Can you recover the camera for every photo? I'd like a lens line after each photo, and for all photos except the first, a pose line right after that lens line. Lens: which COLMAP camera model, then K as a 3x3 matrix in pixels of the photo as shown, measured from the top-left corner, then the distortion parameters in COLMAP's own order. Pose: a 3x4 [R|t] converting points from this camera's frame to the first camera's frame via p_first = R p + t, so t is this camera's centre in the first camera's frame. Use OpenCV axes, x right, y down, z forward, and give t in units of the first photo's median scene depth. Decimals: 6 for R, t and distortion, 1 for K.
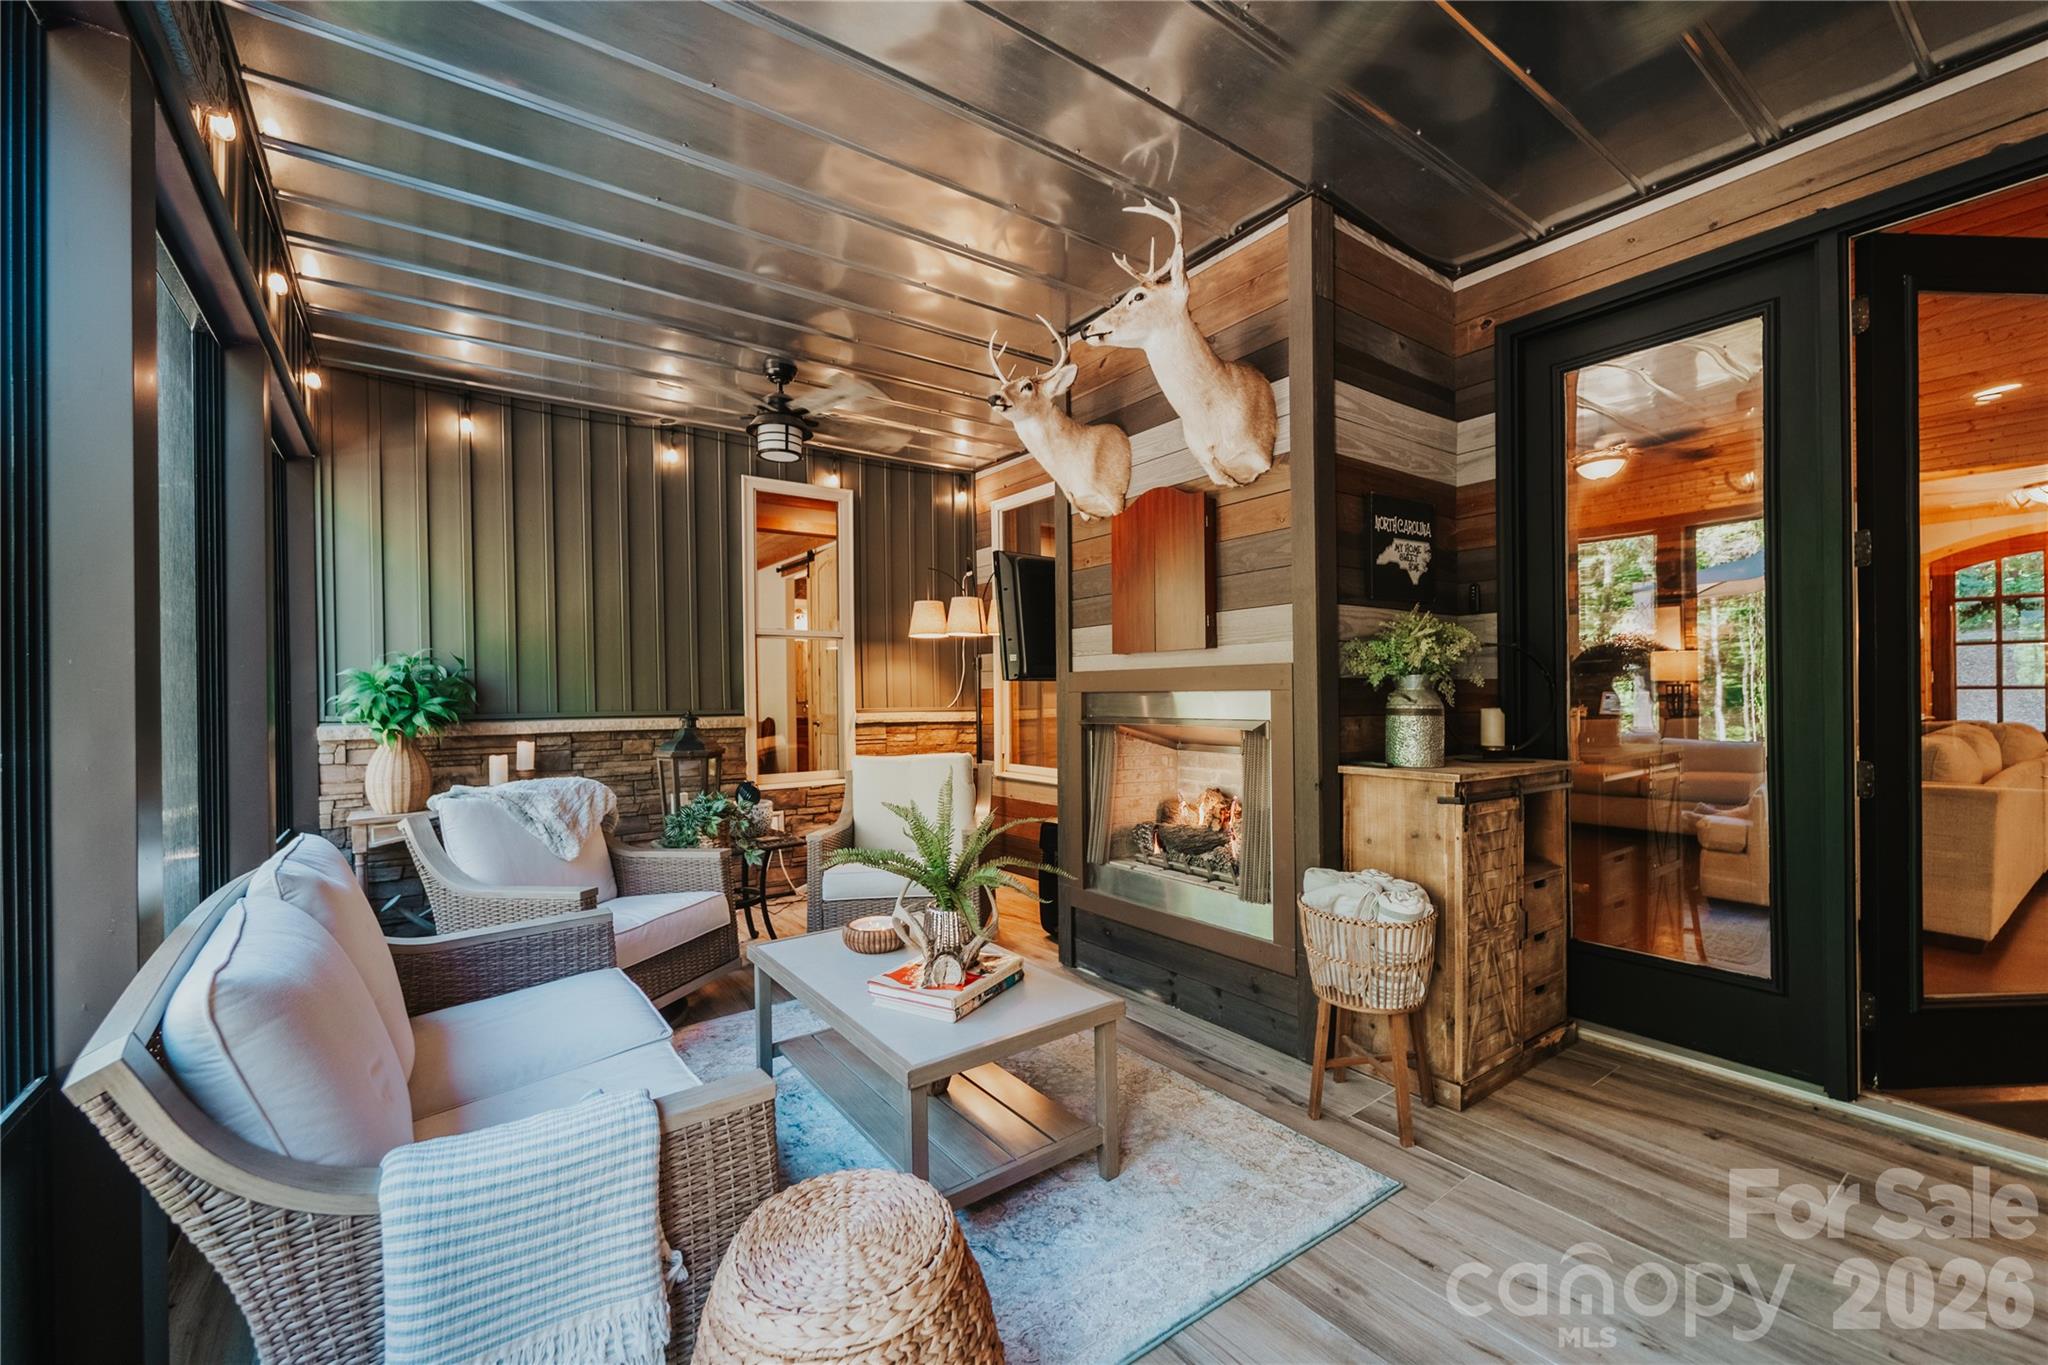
lens RADIAL K [[817.8, 0, 1027.3], [0, 817.8, 690.8], [0, 0, 1]] dist [0.007634, -0.000020]
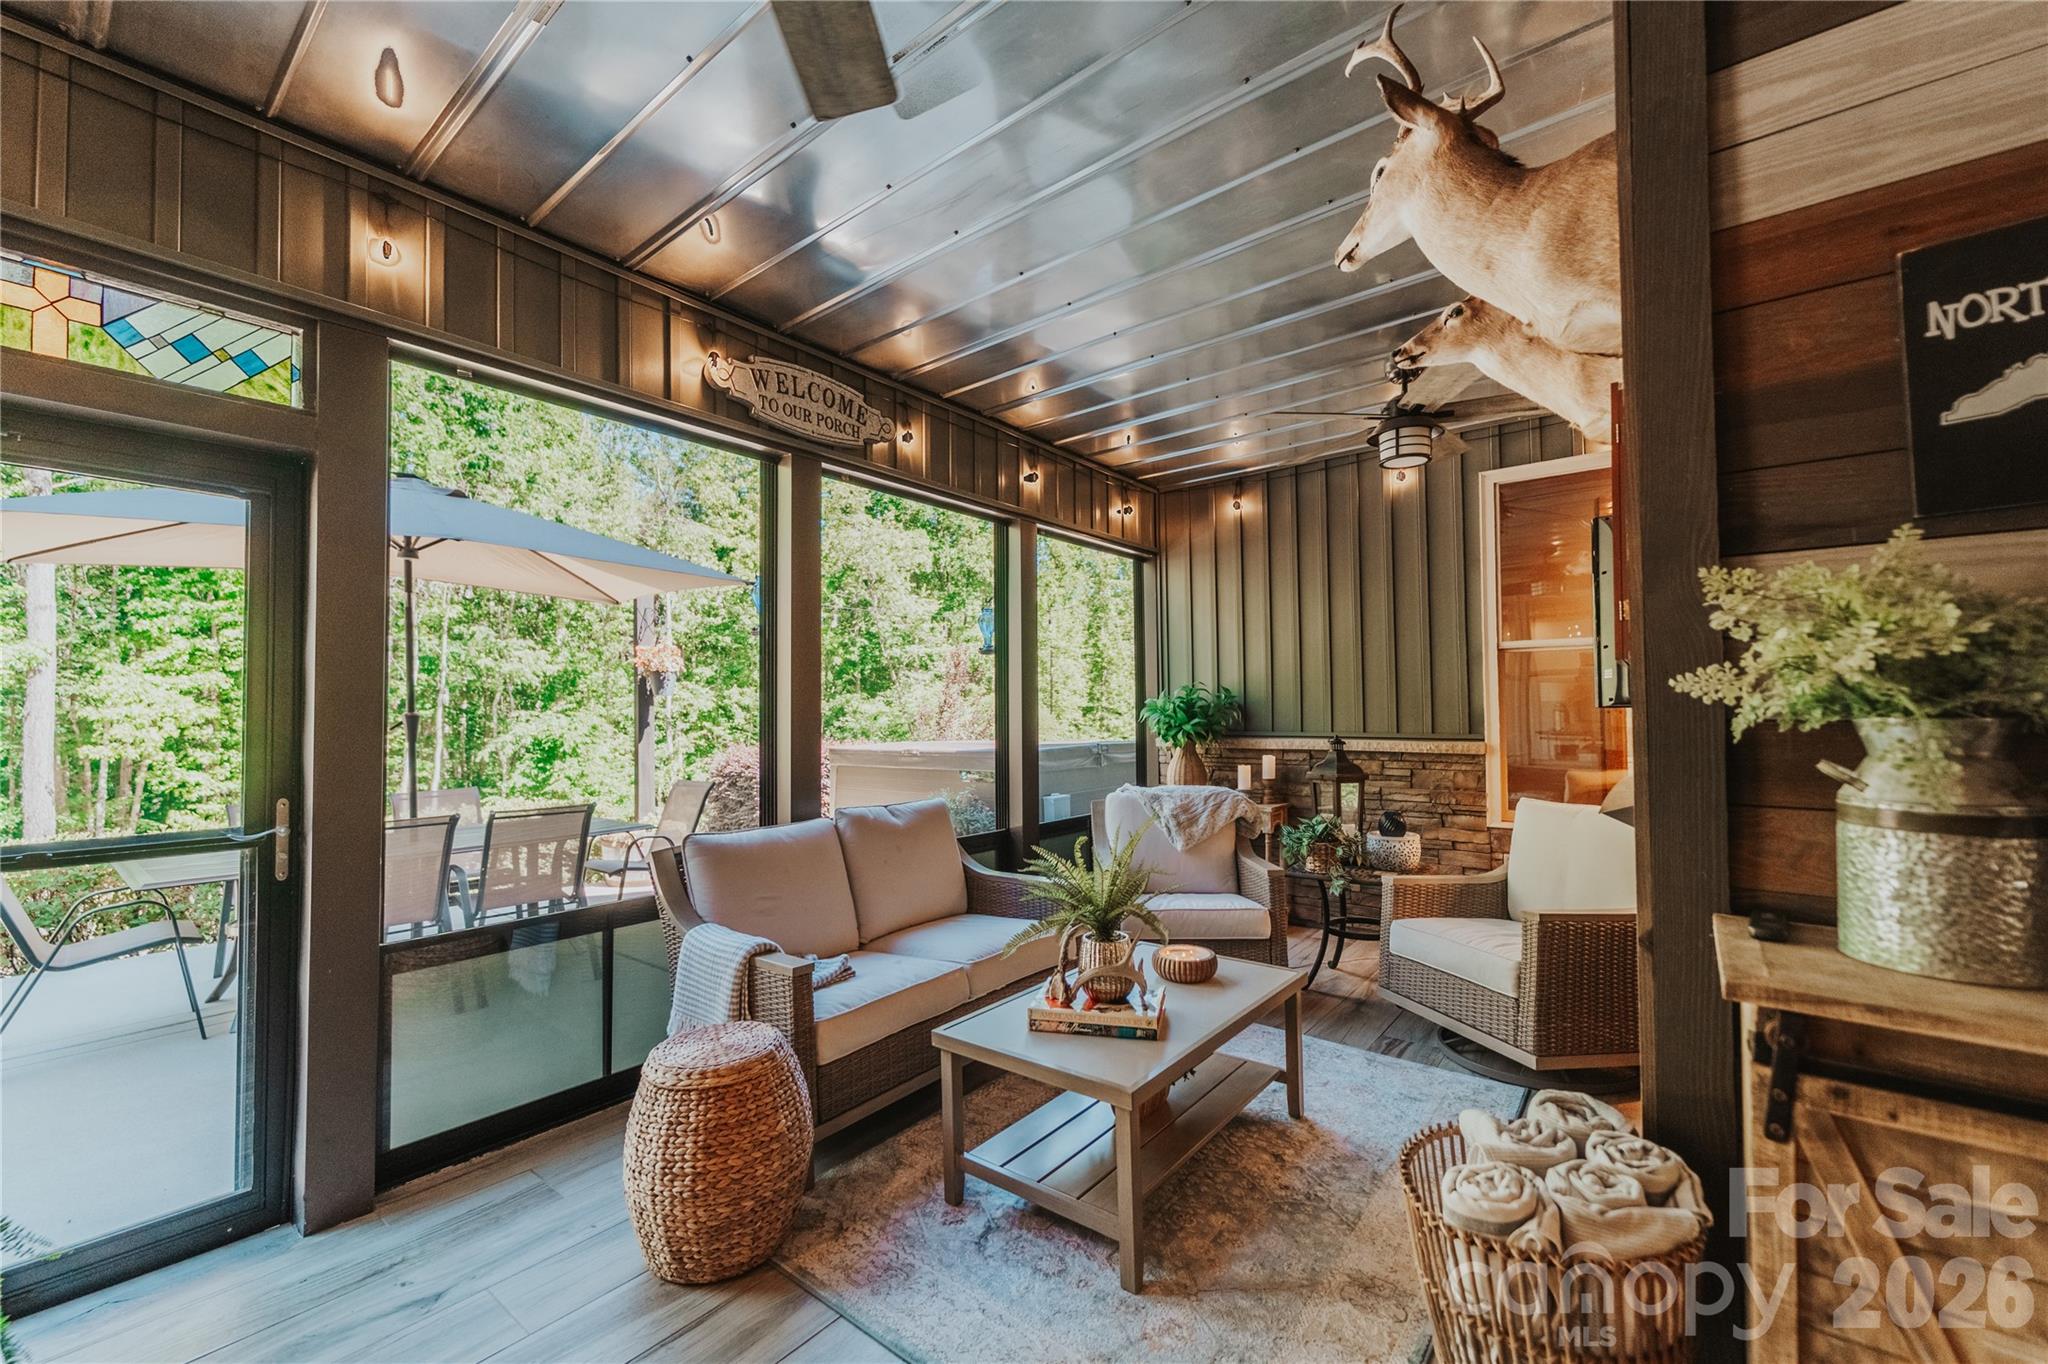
lens RADIAL K [[826.2, 0, 1005.5], [0, 826.2, 686.1], [0, 0, 1]] dist [0.000641, -0.000089]
pose [[0.248254, -0.020394, -0.968480, 0.487689], [0.007375, 0.999789, -0.019163, -0.020014], [0.968667, -0.002385, 0.248352, 0.336765]]
